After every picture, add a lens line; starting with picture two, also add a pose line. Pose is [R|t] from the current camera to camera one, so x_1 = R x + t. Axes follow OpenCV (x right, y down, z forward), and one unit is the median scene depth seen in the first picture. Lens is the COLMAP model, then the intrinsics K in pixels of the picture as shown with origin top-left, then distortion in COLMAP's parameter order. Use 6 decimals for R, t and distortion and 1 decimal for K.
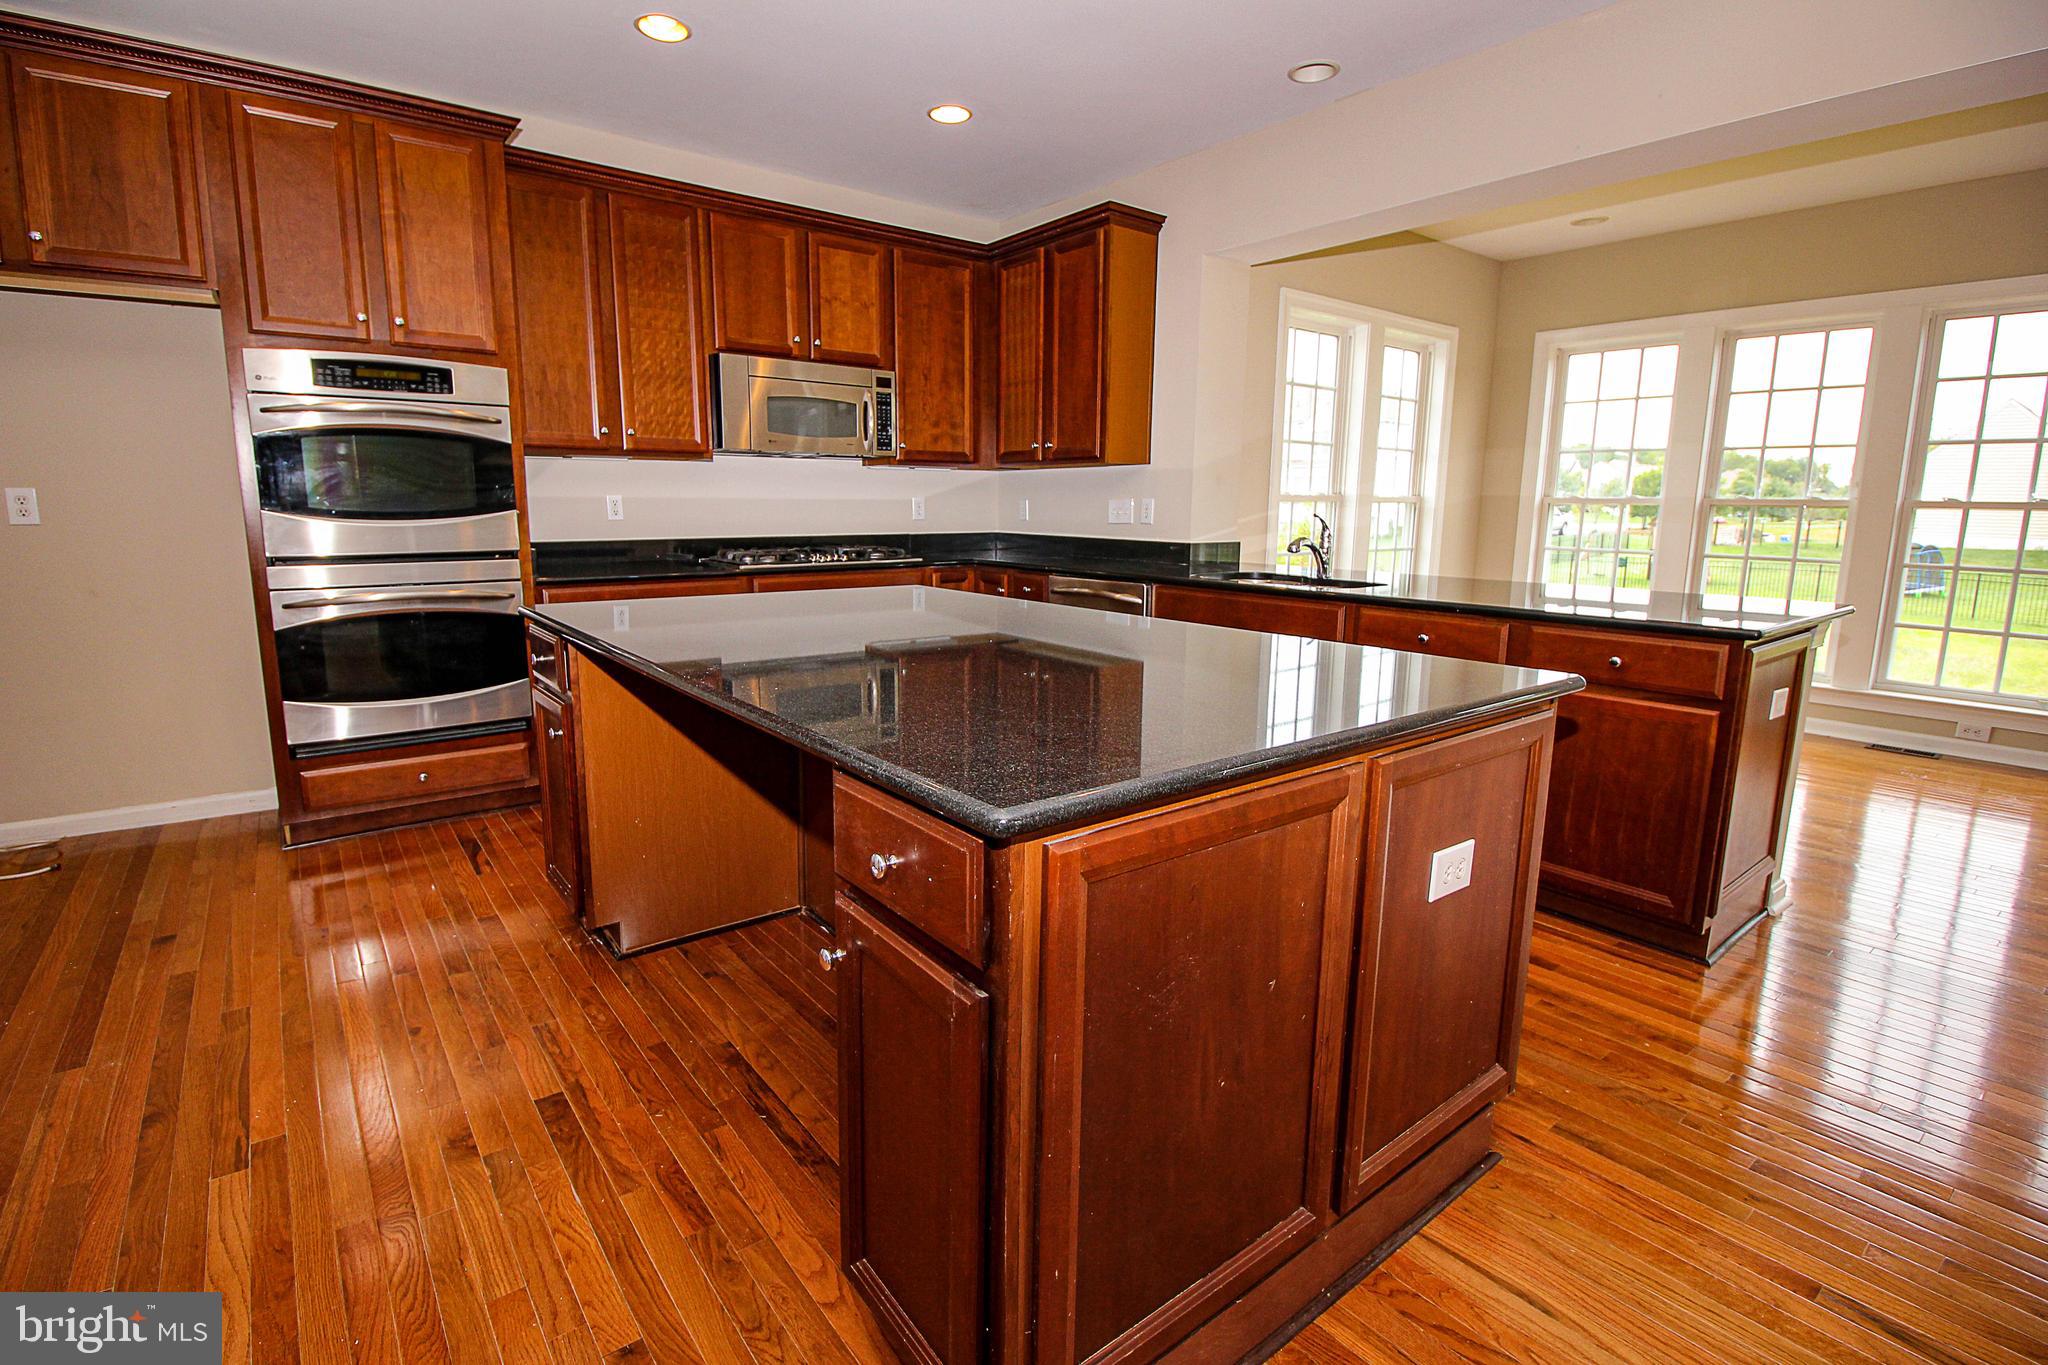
lens RADIAL K [[946.7, 0, 1012.5], [0, 946.7, 644.1], [0, 0, 1]] dist [-0.005610, -0.009137]
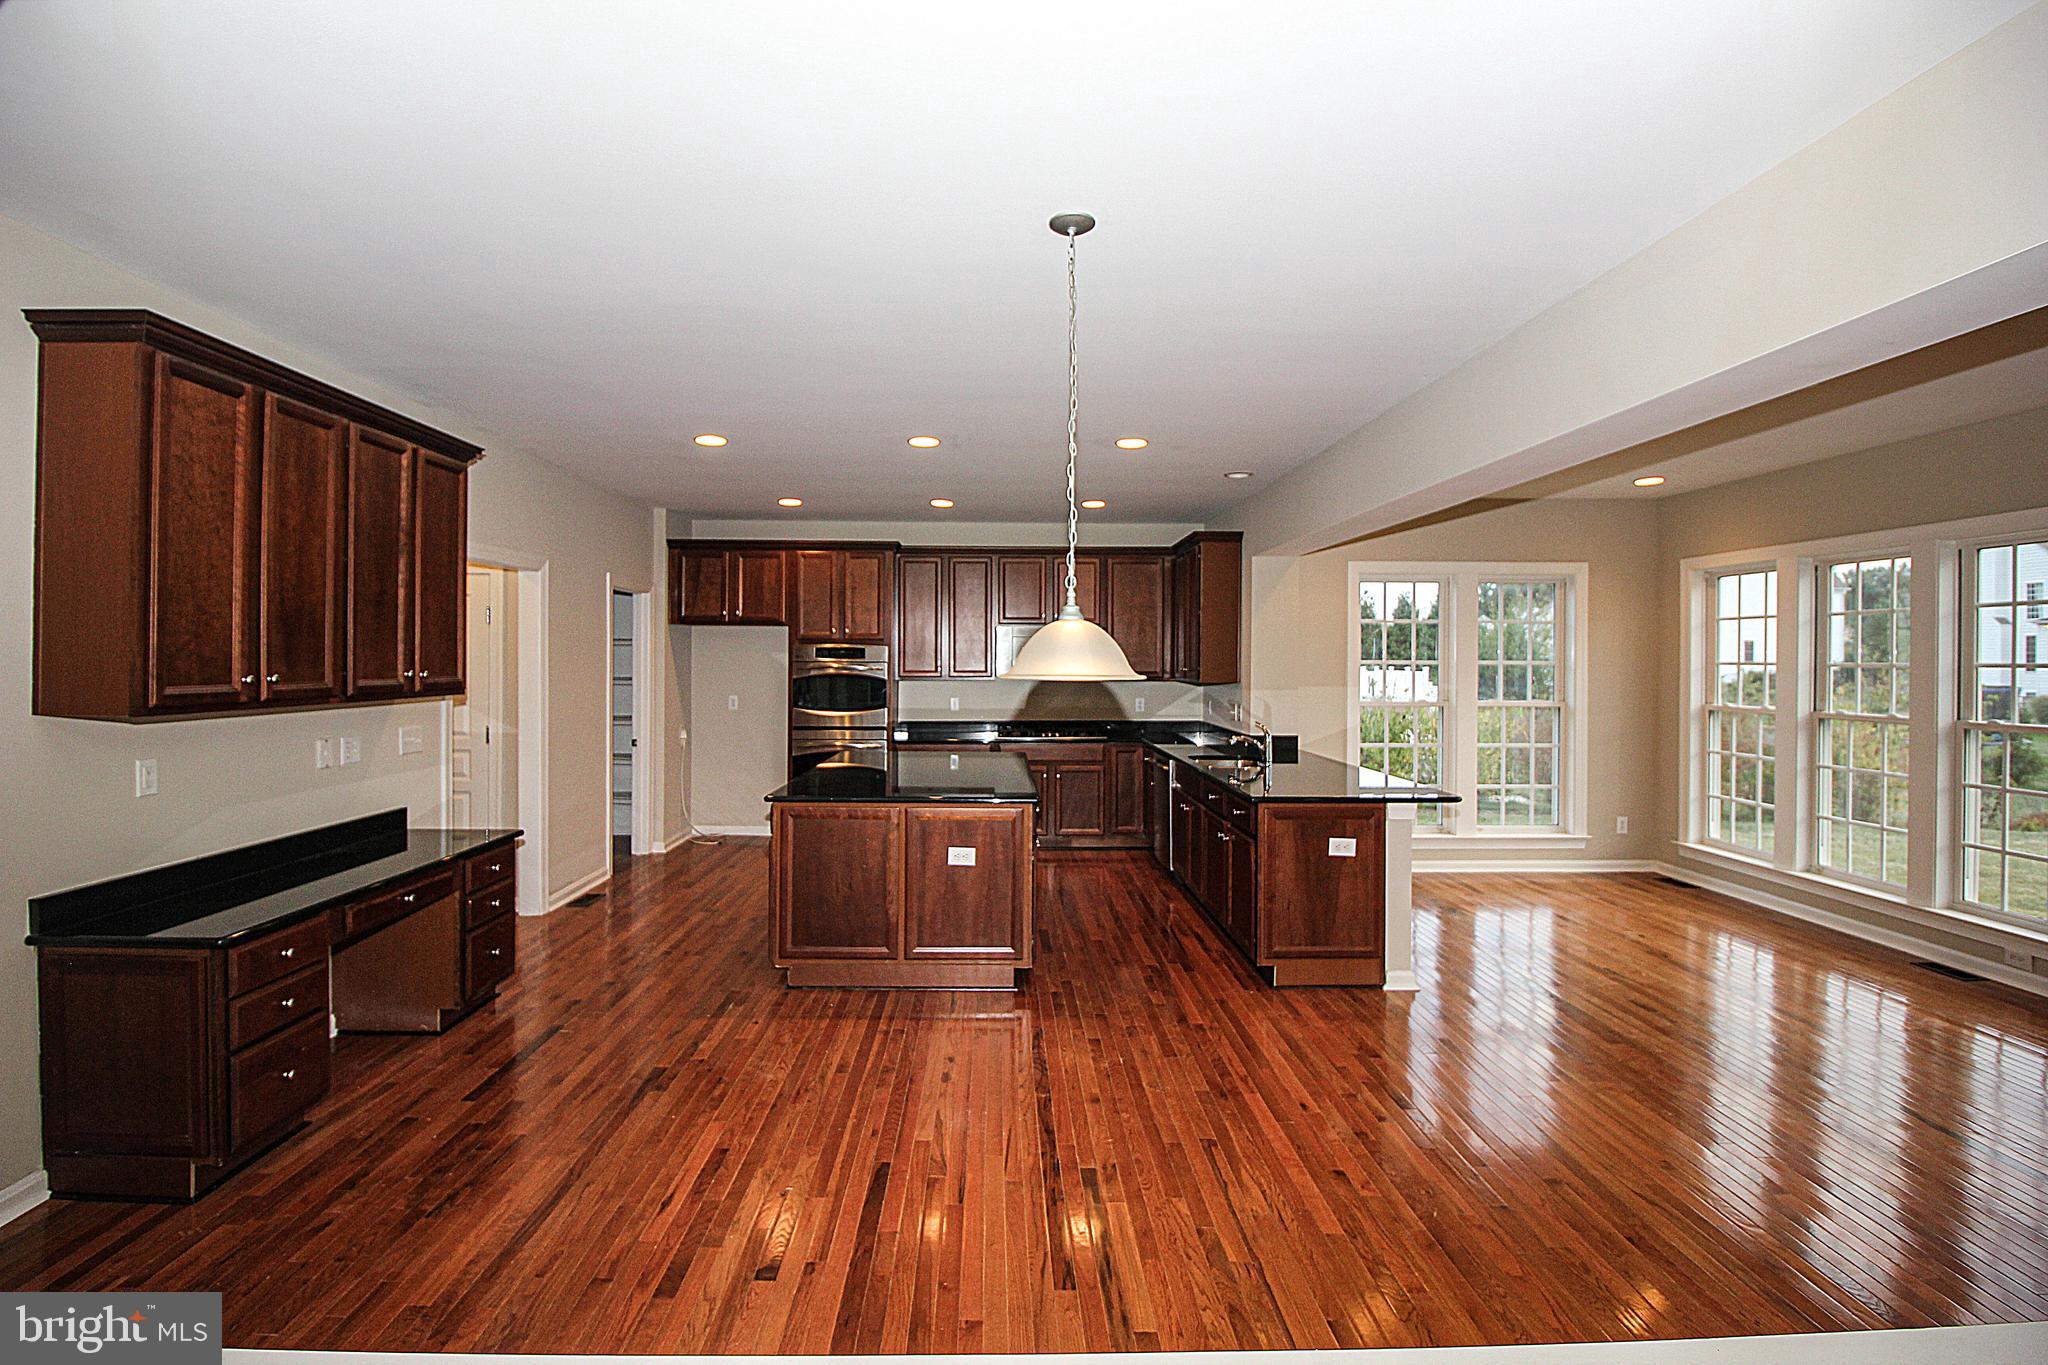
lens RADIAL K [[946.7, 0, 989.1], [0, 946.7, 662.4], [0, 0, 1]] dist [-0.005610, -0.009137]
pose [[0.788965, -0.004613, -0.614420, 0.829372], [-0.090012, 0.988316, -0.123002, 0.003482], [0.607809, 0.152350, 0.779332, -0.486547]]
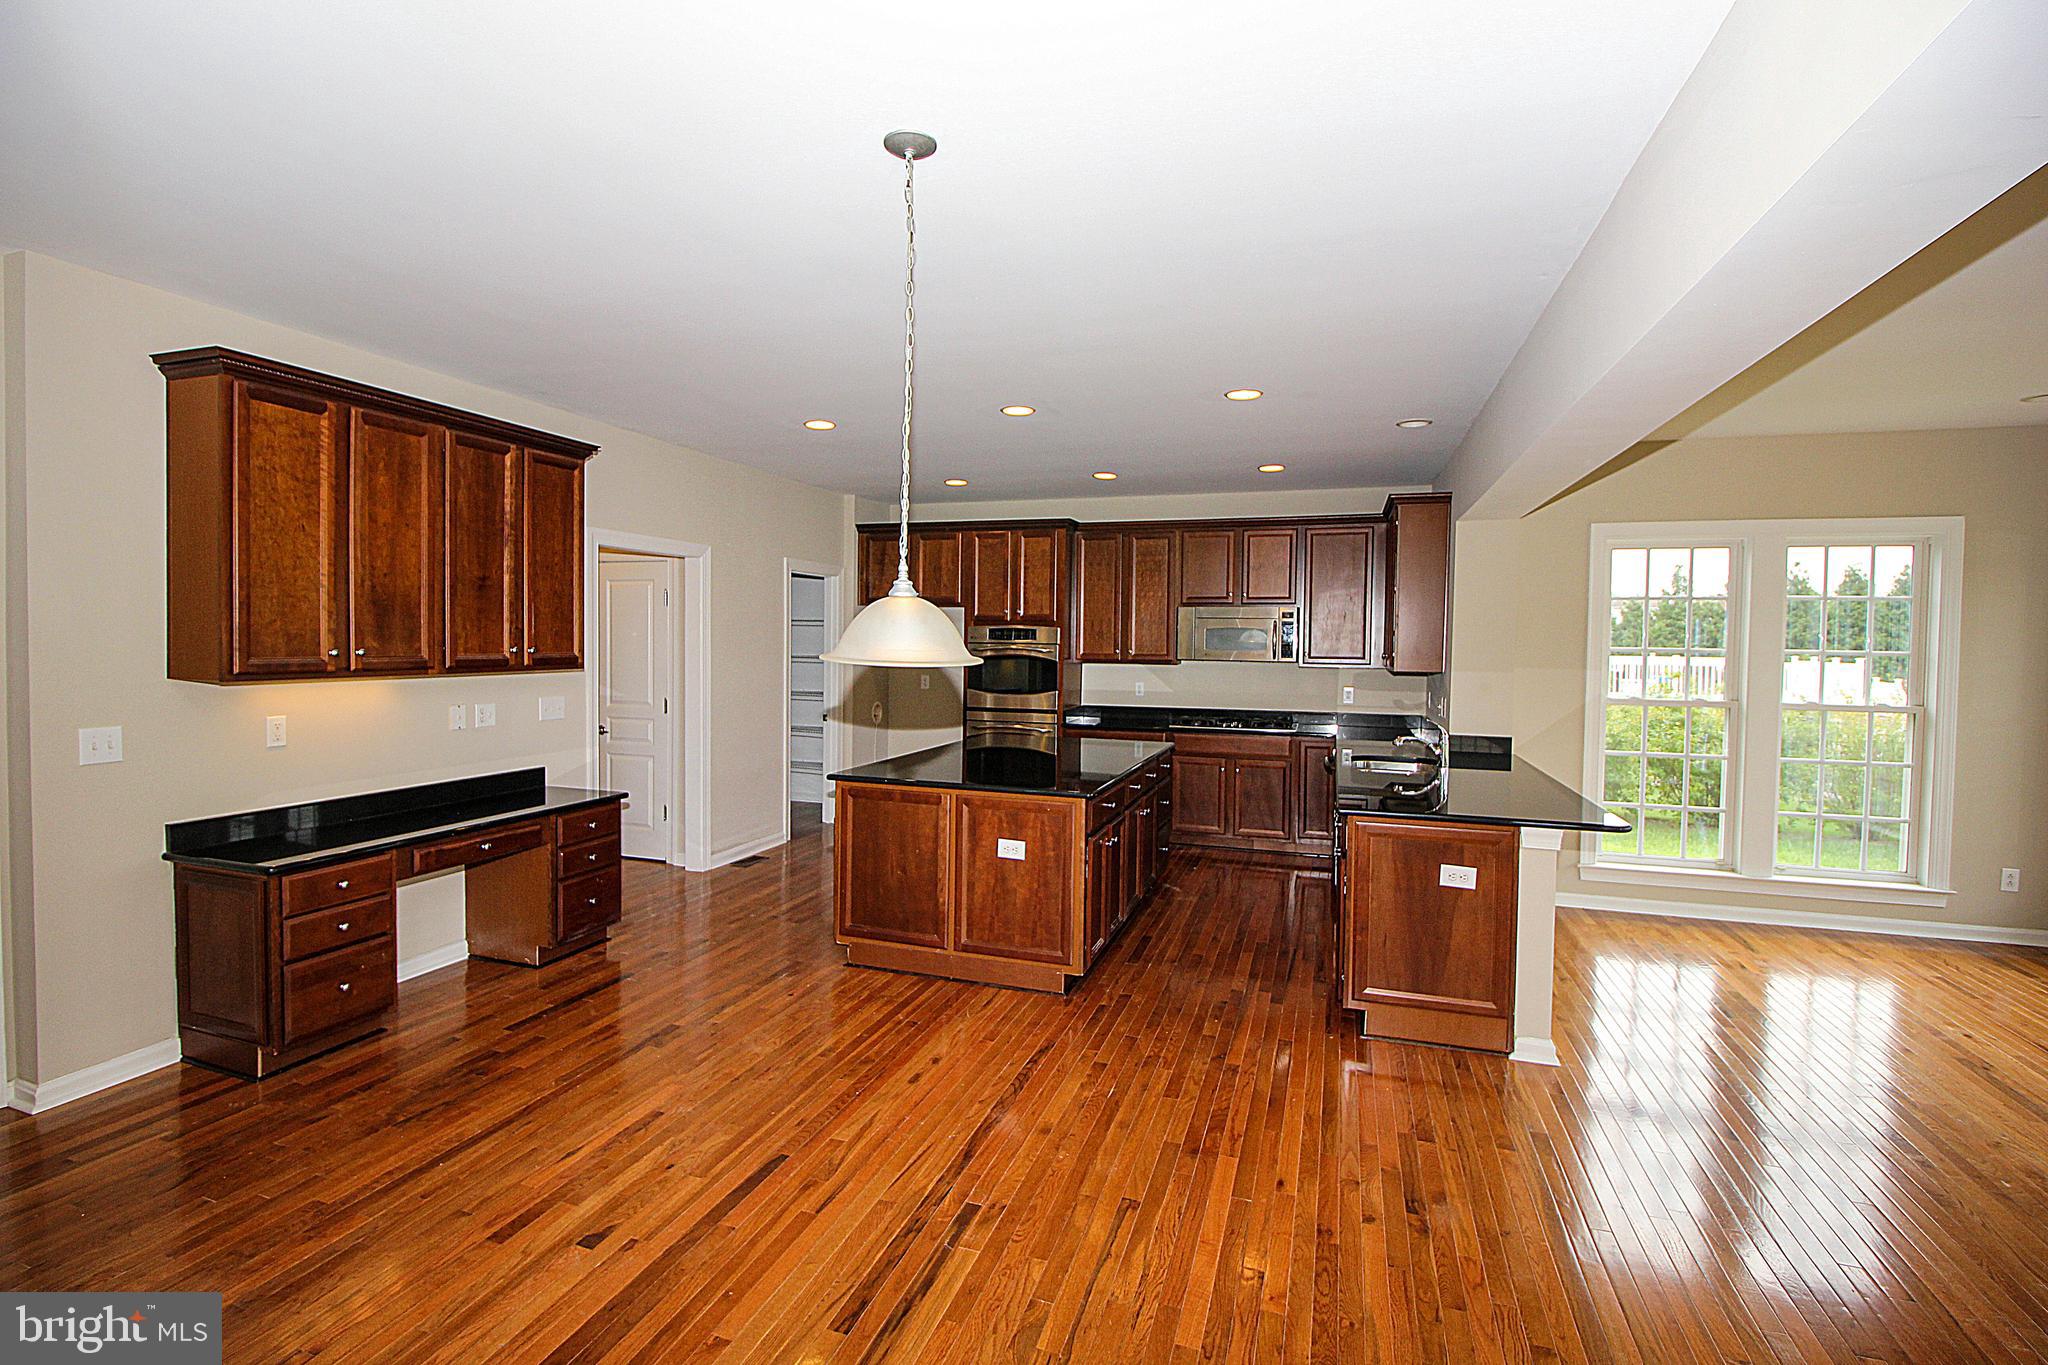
lens RADIAL K [[946.7, 0, 998.7], [0, 946.7, 671.8], [0, 0, 1]] dist [-0.005610, -0.009137]
pose [[0.536065, 0.026157, -0.843772, 0.985438], [-0.135387, 0.989246, -0.055347, -0.037995], [0.833250, 0.143905, 0.533841, -0.221087]]
